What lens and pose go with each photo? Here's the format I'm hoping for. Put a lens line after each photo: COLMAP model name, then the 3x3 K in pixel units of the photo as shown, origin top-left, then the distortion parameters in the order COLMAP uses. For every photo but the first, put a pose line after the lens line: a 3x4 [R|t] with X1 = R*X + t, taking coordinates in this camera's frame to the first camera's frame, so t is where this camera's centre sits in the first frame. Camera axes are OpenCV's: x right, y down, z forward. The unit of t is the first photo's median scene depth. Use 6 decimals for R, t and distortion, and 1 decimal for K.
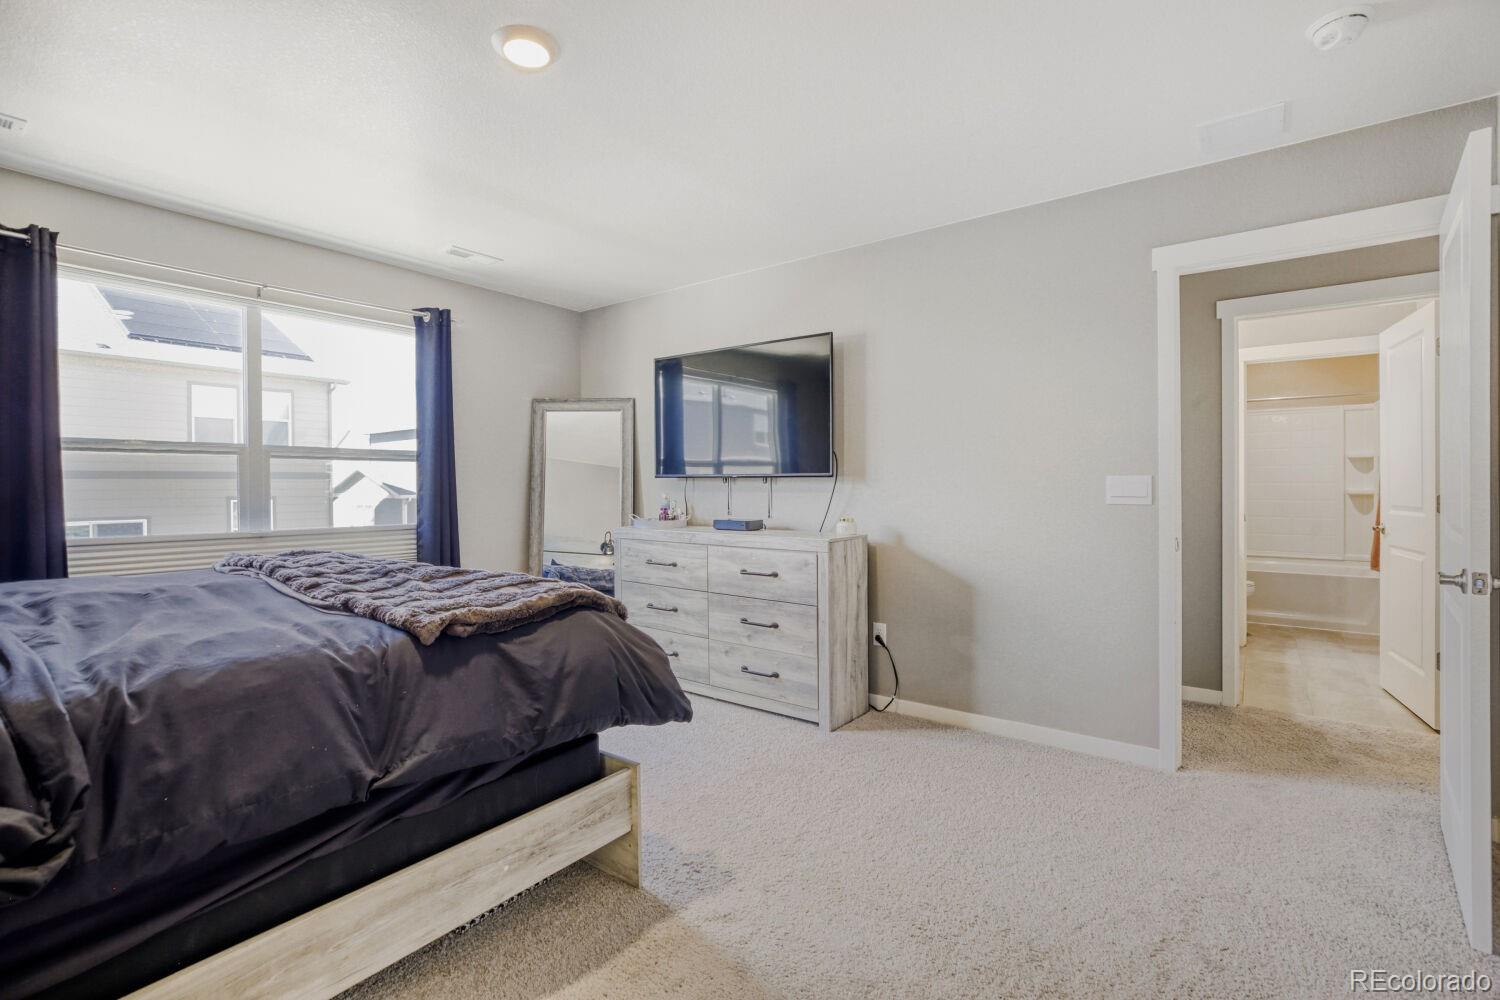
lens RADIAL K [[677.8, 0, 755.1], [0, 677.8, 494.6], [0, 0, 1]] dist [-0.027022, 0.012652]
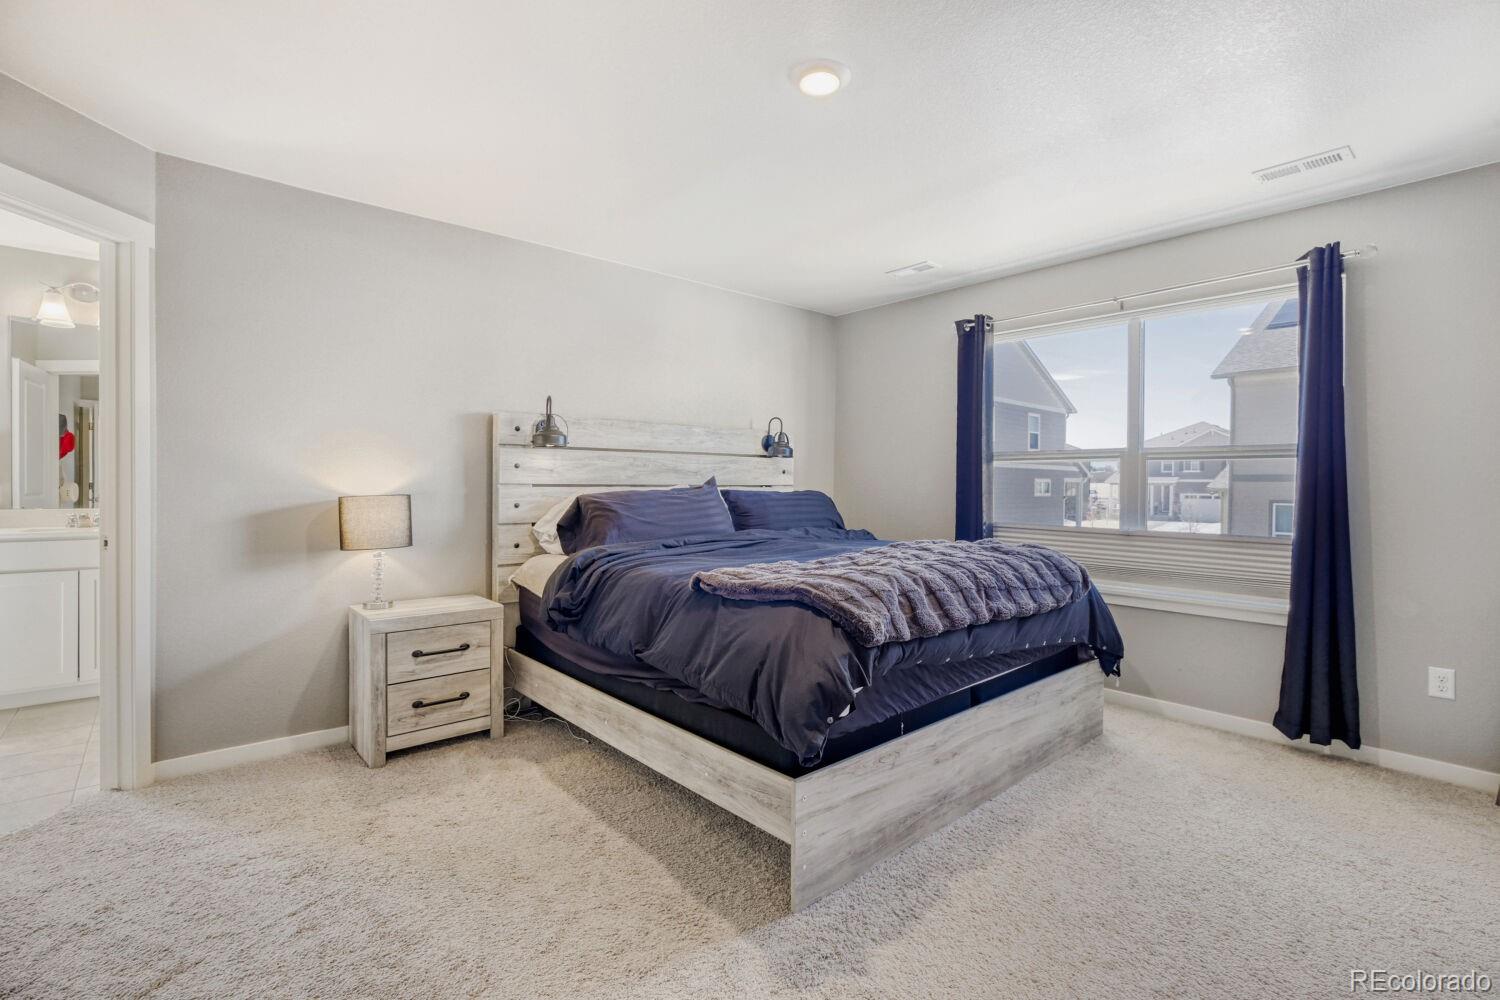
lens RADIAL K [[677.8, 0, 755.1], [0, 677.8, 494.6], [0, 0, 1]] dist [-0.027022, 0.012652]
pose [[-0.198588, 0.018688, -0.979905, 0.883931], [-0.015671, 0.999630, 0.022240, -0.028226], [0.979958, 0.019773, -0.198221, 1.310796]]
